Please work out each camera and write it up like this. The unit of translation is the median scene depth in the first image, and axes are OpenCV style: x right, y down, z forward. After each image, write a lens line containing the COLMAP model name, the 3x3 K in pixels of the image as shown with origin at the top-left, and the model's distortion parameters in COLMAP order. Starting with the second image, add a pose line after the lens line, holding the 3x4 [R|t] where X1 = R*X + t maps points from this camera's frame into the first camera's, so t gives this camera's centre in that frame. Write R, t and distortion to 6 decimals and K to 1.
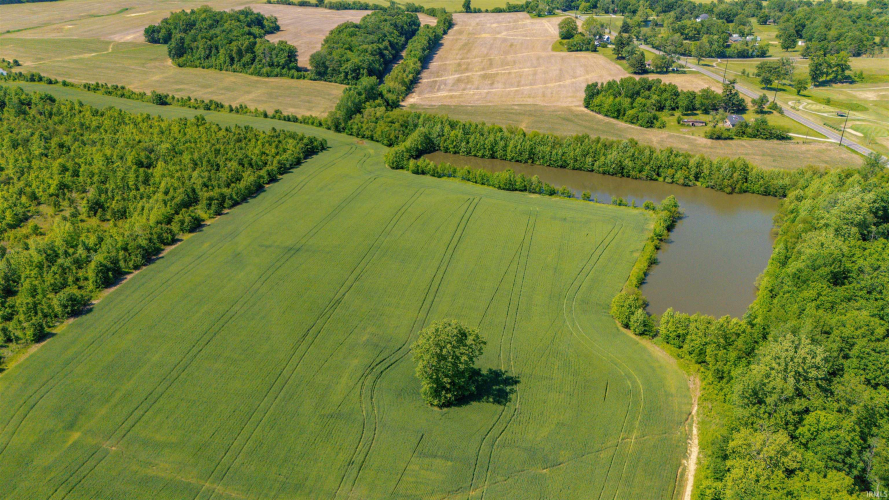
lens RADIAL K [[654.3, 0, 447.8], [0, 654.3, 248.4], [0, 0, 1]] dist [0.082008, -0.087893]
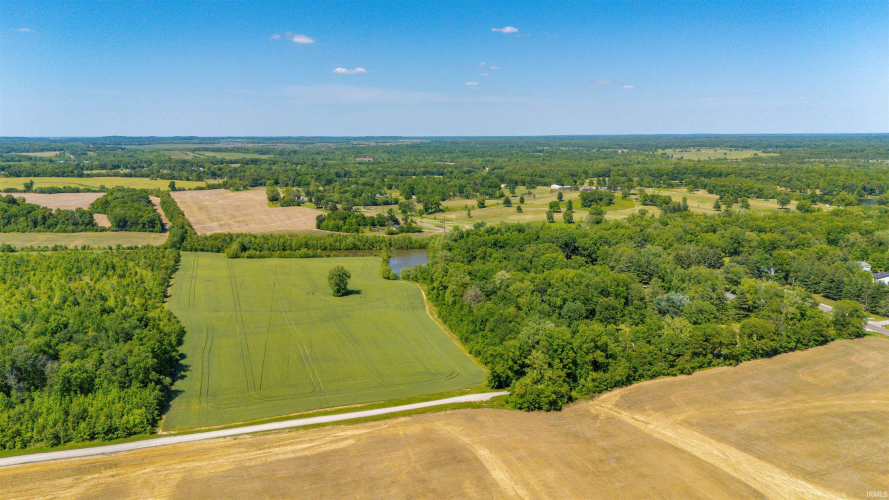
lens RADIAL K [[654.3, 0, 447.8], [0, 654.3, 248.4], [0, 0, 1]] dist [0.082008, -0.087893]
pose [[0.858146, -0.084129, 0.506466, -0.351651], [0.215779, 0.954226, -0.207104, 0.250598], [-0.465860, 0.287010, 0.837018, -0.558340]]
